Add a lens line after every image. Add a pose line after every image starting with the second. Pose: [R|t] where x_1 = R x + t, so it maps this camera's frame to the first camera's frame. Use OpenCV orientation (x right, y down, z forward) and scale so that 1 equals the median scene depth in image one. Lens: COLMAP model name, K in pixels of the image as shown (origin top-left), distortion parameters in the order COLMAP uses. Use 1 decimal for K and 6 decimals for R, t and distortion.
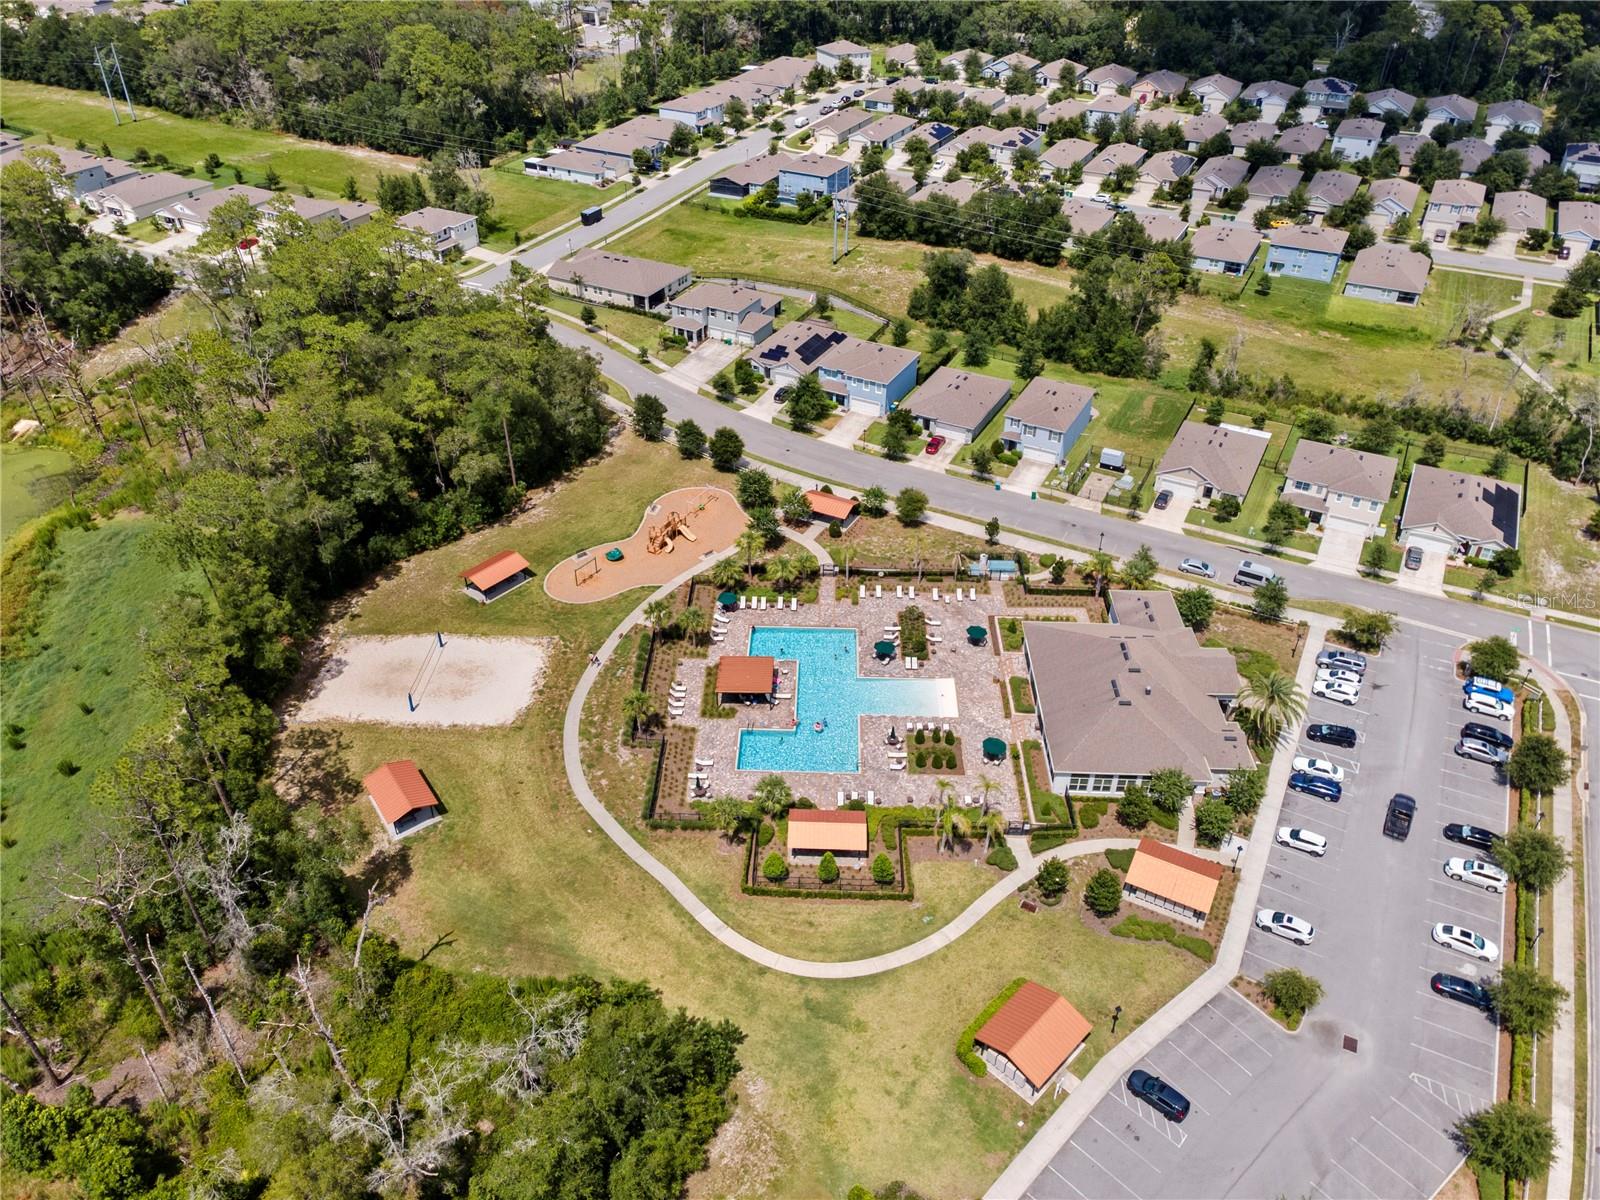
lens RADIAL K [[1163.9, 0, 800.0], [0, 1163.9, 600.0], [0, 0, 1]] dist [0.039105, 0.010228]
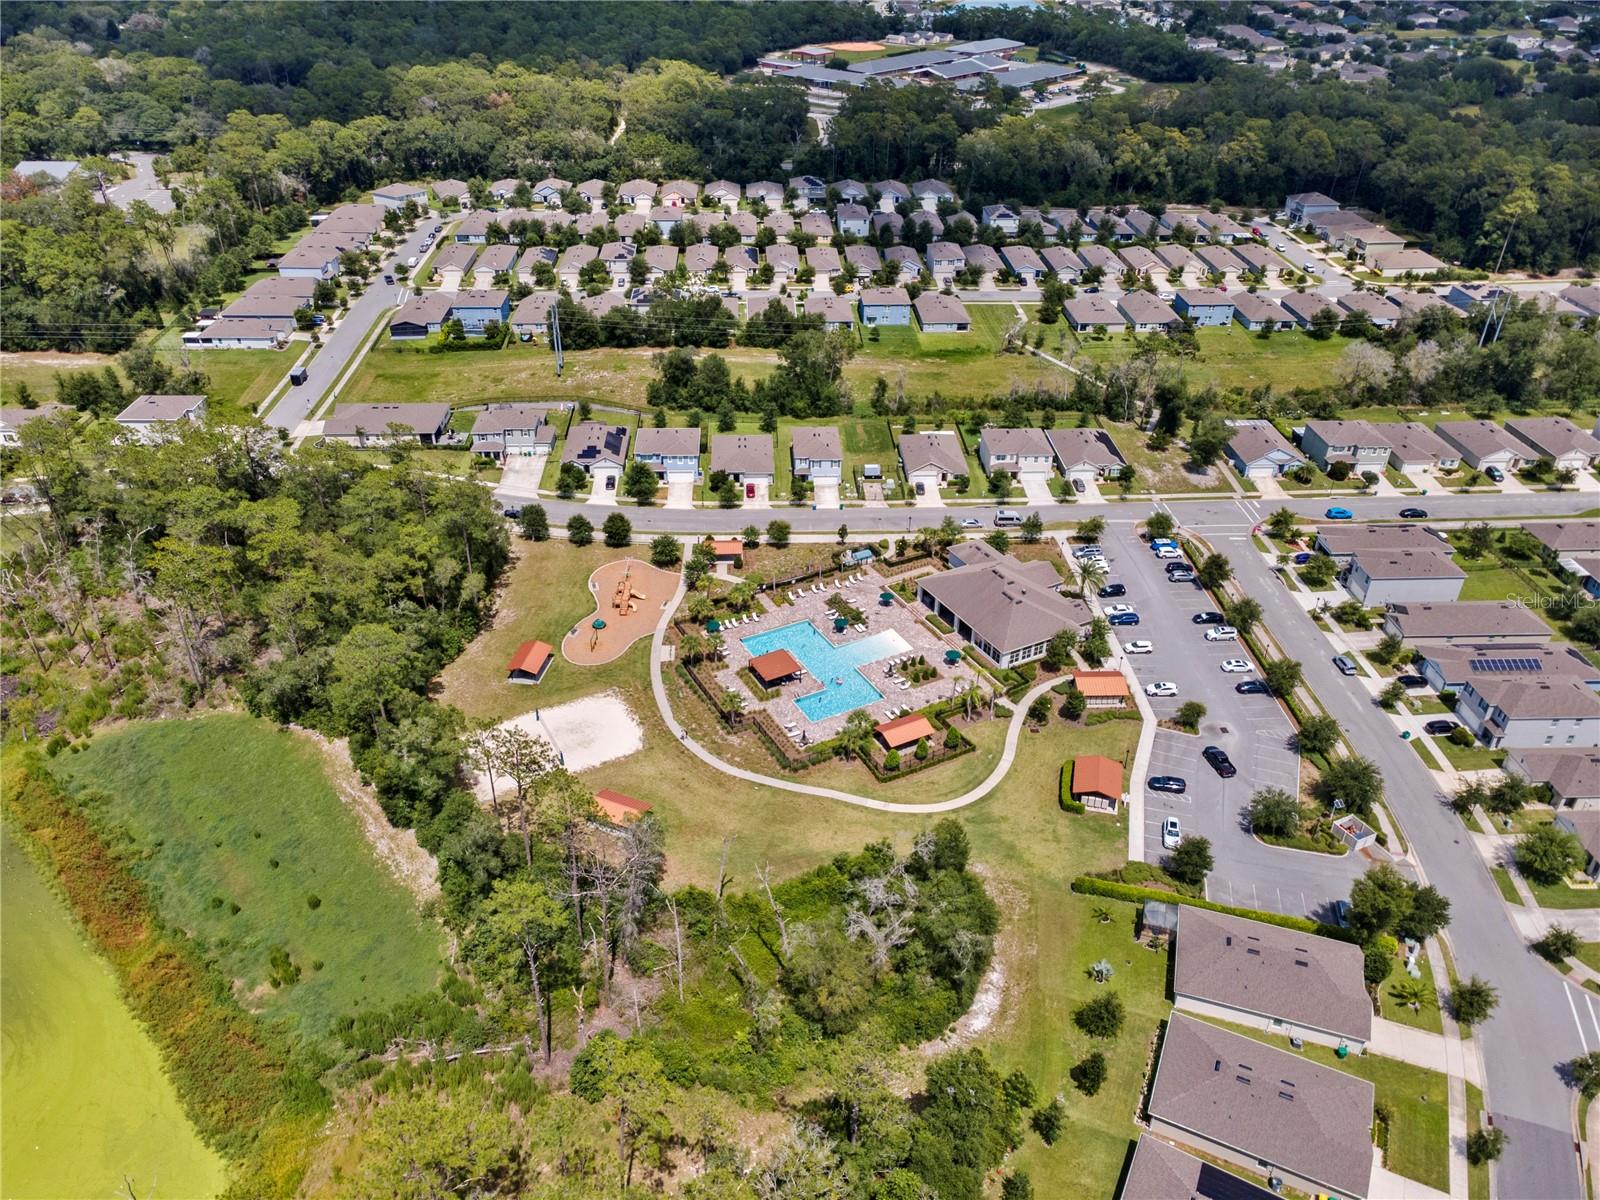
lens RADIAL K [[1163.9, 0, 800.0], [0, 1163.9, 600.0], [0, 0, 1]] dist [0.039105, 0.010228]
pose [[0.863313, -0.266869, 0.428335, -0.566386], [0.292108, 0.956359, 0.007103, -0.010303], [-0.411537, 0.118988, 0.903592, -0.259606]]
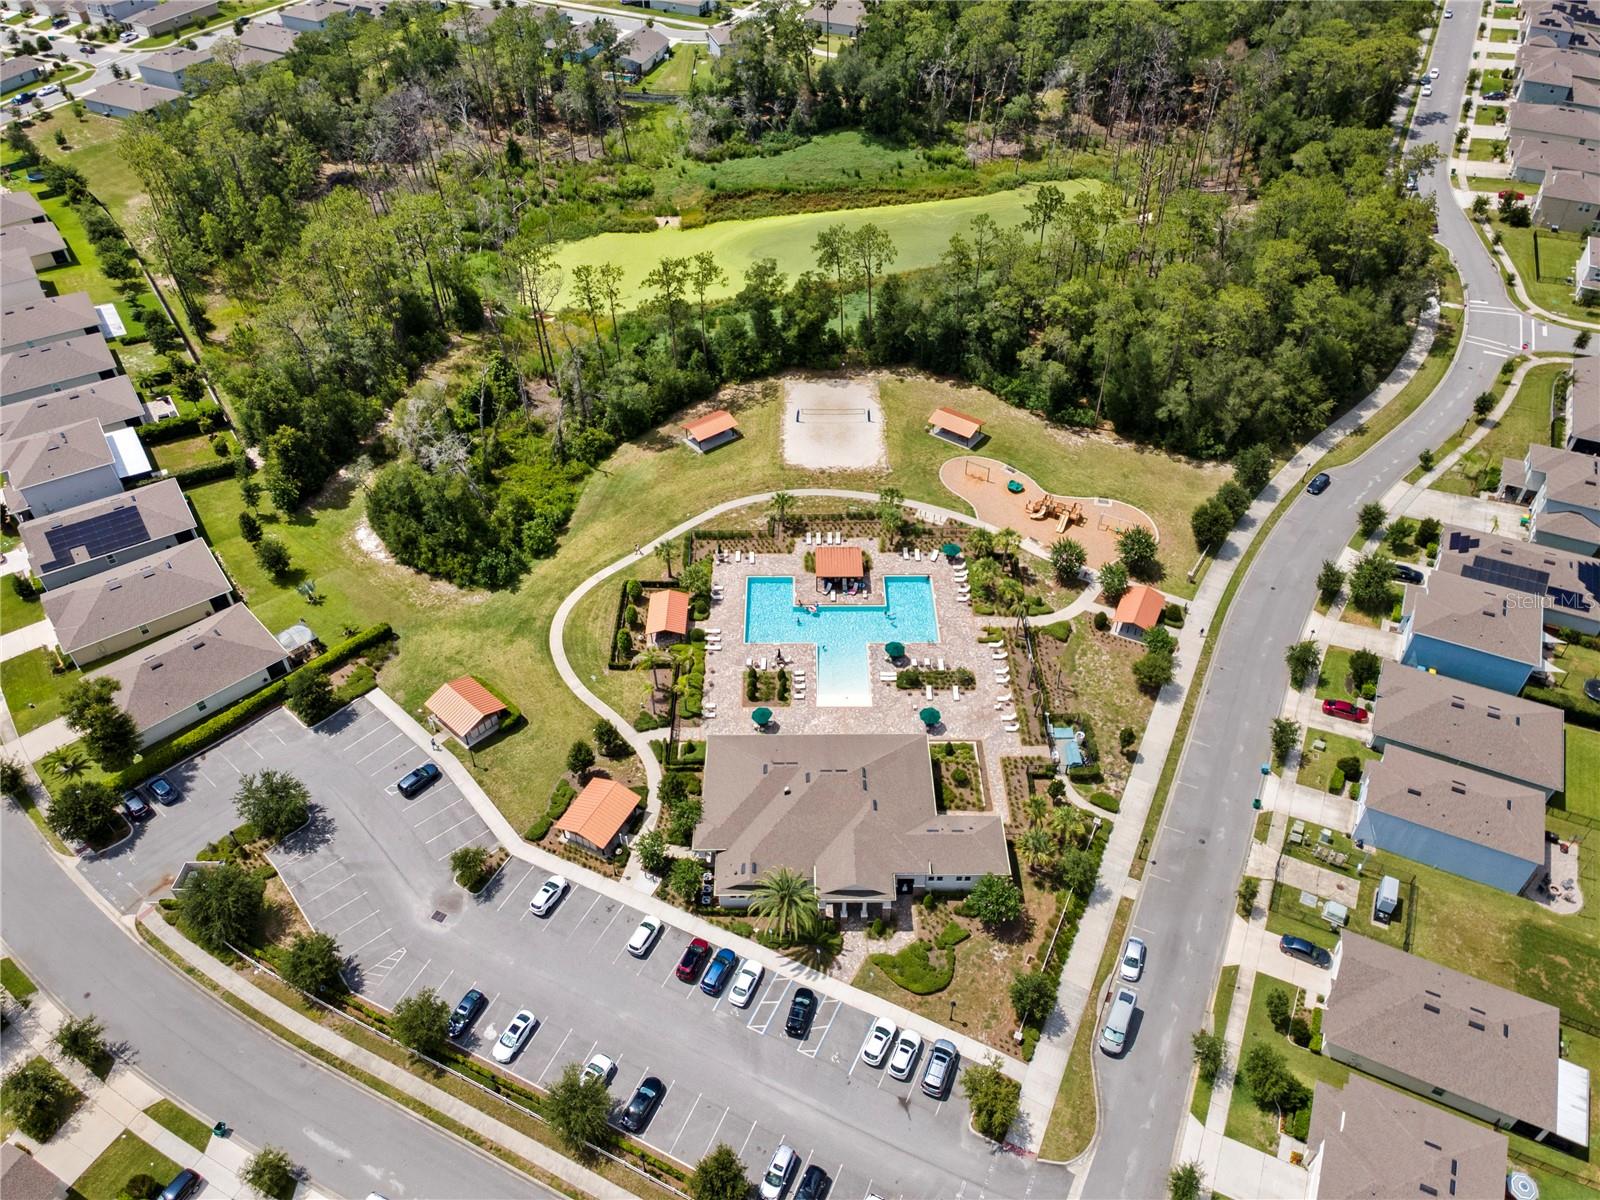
lens RADIAL K [[1163.9, 0, 800.0], [0, 1163.9, 600.0], [0, 0, 1]] dist [0.039105, 0.010228]
pose [[0.034277, 0.671180, -0.740502, 0.826589], [-0.581267, 0.616117, 0.531533, -0.501591], [0.812990, 0.412210, 0.411254, 0.468861]]
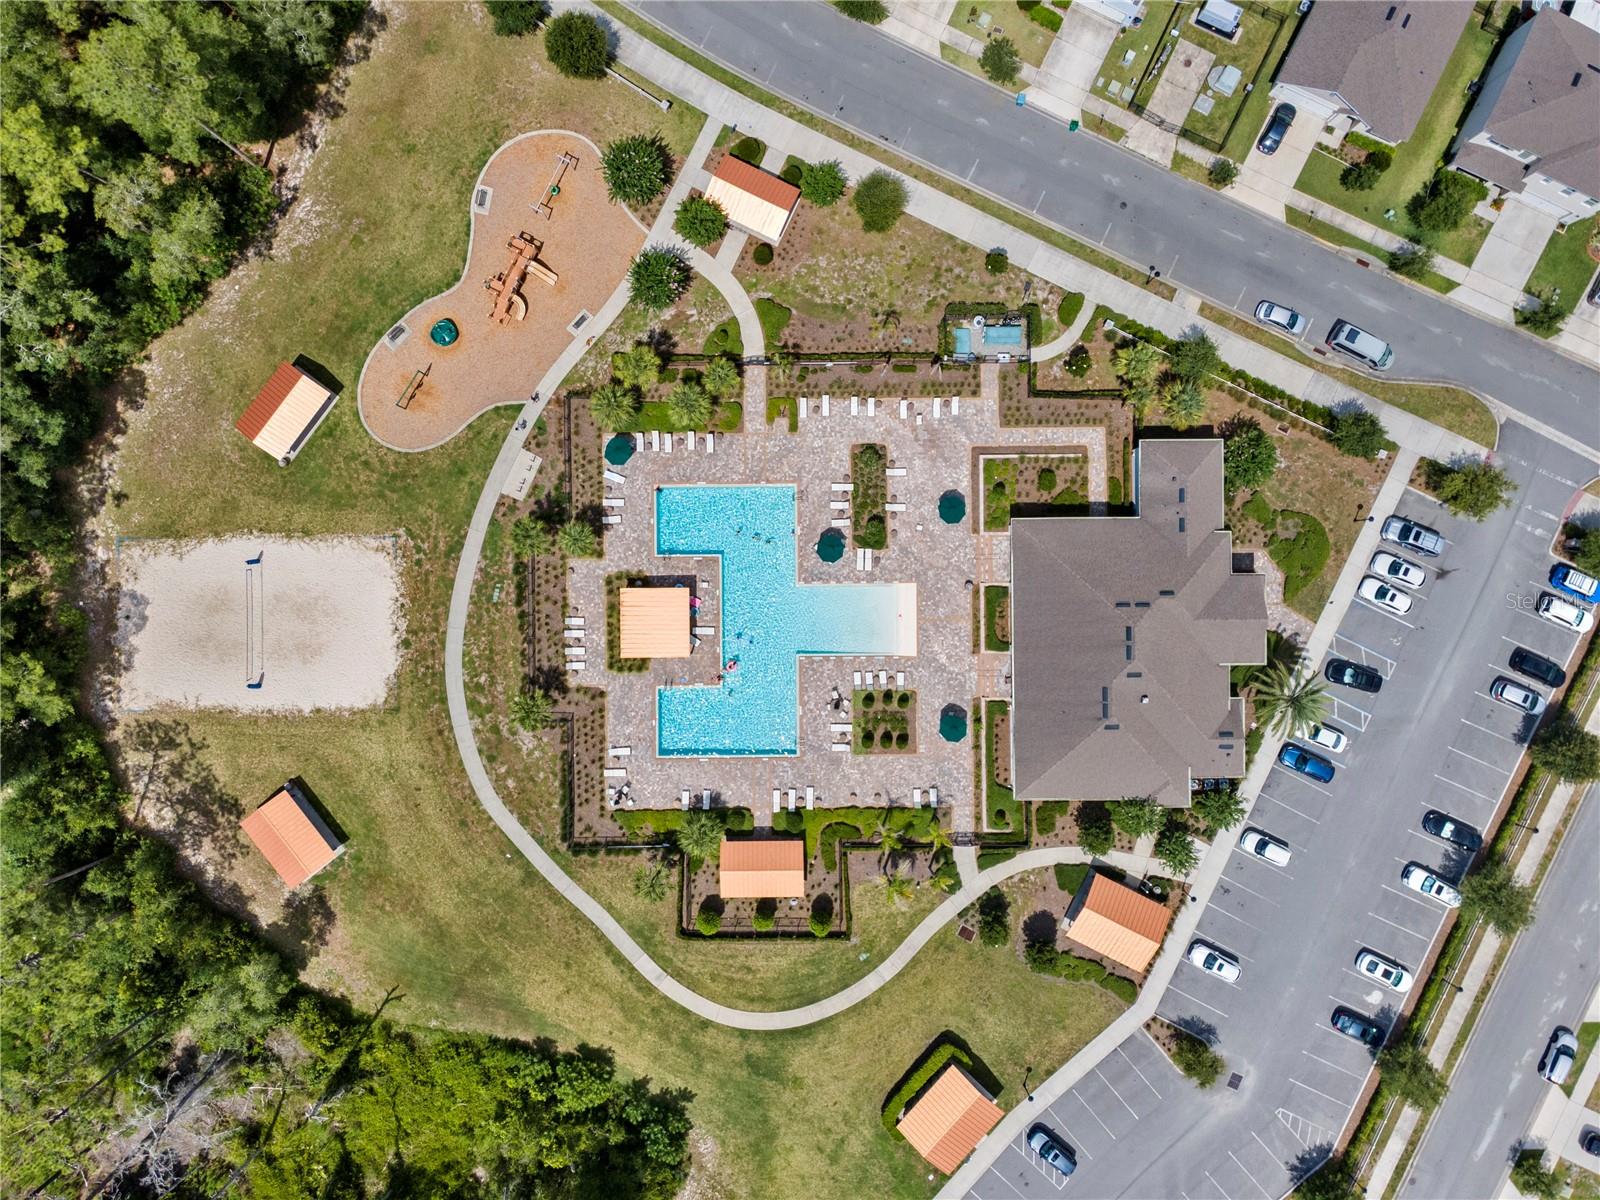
lens RADIAL K [[1152.0, 0, 800.0], [0, 1152.0, 600.0], [0, 0, 1]] dist [0.004788, 0.076740]
pose [[0.999270, -0.037942, -0.004492, 0.054591], [0.025747, 0.581848, 0.812890, -0.560062], [-0.028229, -0.812412, 0.582401, 0.523963]]
